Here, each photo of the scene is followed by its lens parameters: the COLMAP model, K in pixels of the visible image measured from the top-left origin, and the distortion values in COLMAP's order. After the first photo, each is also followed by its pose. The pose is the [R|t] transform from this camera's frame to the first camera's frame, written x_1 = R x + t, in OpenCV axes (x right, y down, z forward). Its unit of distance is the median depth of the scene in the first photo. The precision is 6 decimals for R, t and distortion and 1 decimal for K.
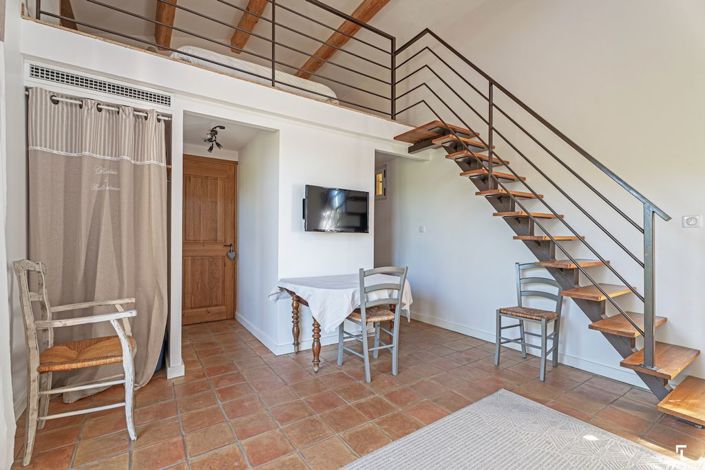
lens RADIAL K [[319.8, 0, 355.4], [0, 319.8, 231.9], [0, 0, 1]] dist [0.001755, 0.000126]
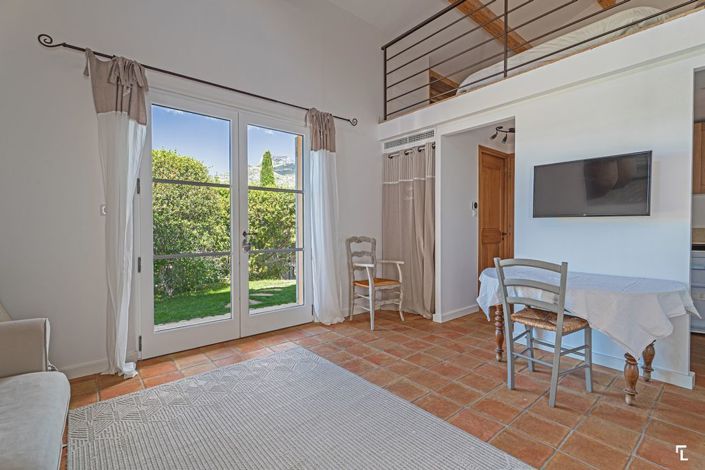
lens RADIAL K [[319.8, 0, 355.4], [0, 319.8, 231.9], [0, 0, 1]] dist [0.001755, 0.000126]
pose [[0.099637, -0.005799, -0.995007, 0.962315], [0.007234, 0.999961, -0.005103, 0.056790], [0.994998, -0.006689, 0.099675, 0.567203]]
